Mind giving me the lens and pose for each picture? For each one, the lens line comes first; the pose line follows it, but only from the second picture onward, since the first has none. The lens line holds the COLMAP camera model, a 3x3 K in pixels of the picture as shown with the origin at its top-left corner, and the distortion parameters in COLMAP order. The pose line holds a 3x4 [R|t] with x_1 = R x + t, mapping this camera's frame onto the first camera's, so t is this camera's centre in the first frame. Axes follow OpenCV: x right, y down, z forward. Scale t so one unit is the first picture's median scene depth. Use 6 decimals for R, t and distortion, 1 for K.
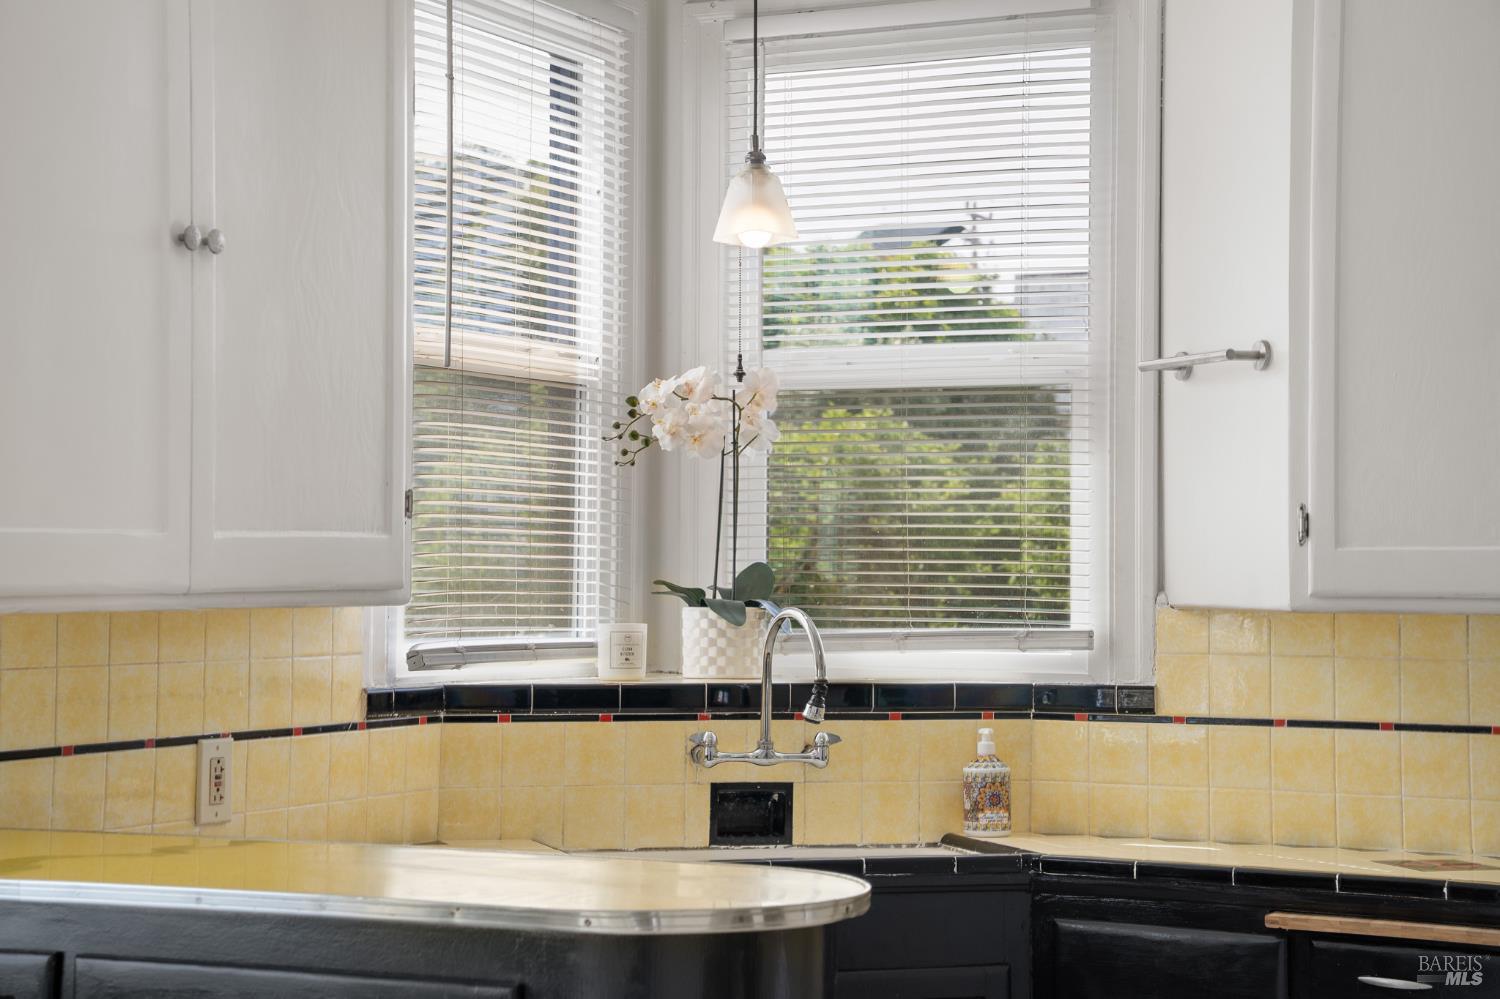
lens RADIAL K [[2960.7, 0, 767.2], [0, 2960.7, 522.5], [0, 0, 1]] dist [0.469536, 0.000000]
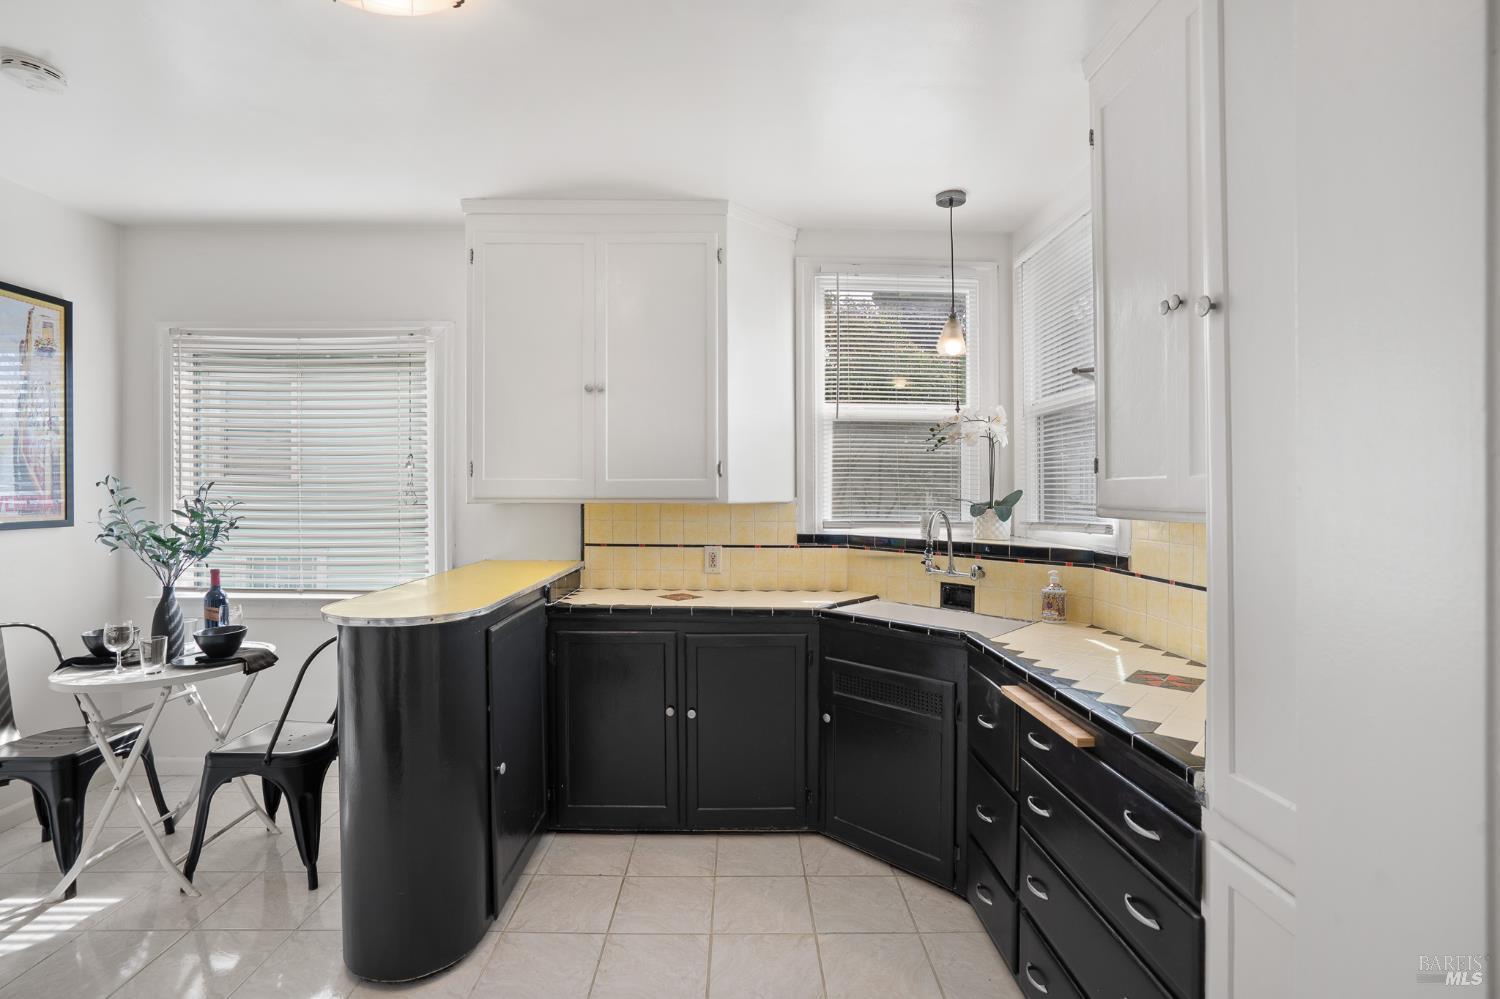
lens RADIAL K [[693.8, 0, 741.1], [0, 693.8, 497.6], [0, 0, 1]] dist [-0.006387, 0.002745]
pose [[0.444907, 0.005373, -0.895561, 0.417124], [0.010815, 0.999877, 0.011372, 0.011600], [0.895511, -0.014745, 0.444794, 0.614625]]
